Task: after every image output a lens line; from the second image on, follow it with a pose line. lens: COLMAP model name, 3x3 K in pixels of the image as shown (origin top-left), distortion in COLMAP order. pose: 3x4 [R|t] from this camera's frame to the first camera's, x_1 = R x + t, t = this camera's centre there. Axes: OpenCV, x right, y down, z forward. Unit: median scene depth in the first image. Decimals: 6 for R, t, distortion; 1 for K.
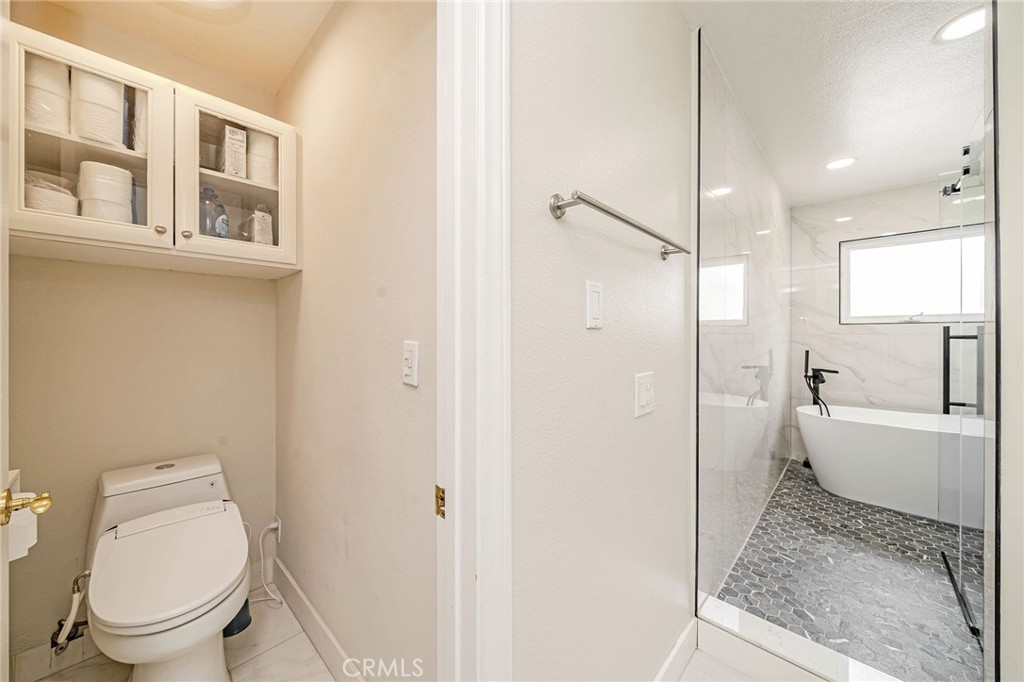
lens RADIAL K [[358.6, 0, 517.9], [0, 358.6, 341.0], [0, 0, 1]] dist [-0.018726, -0.000213]
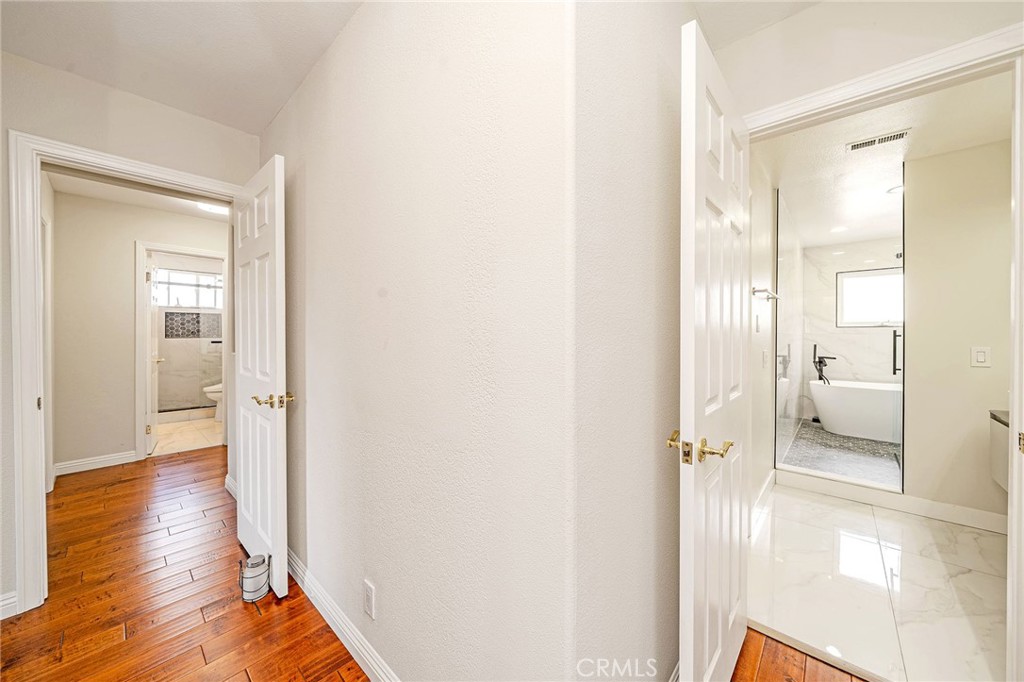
lens RADIAL K [[358.6, 0, 512.3], [0, 358.6, 339.4], [0, 0, 1]] dist [-0.018726, -0.000213]
pose [[0.999979, -0.003905, -0.005167, -0.476400], [0.003889, 0.999987, -0.003266, 0.004766], [0.005179, 0.003246, 0.999981, -0.526164]]
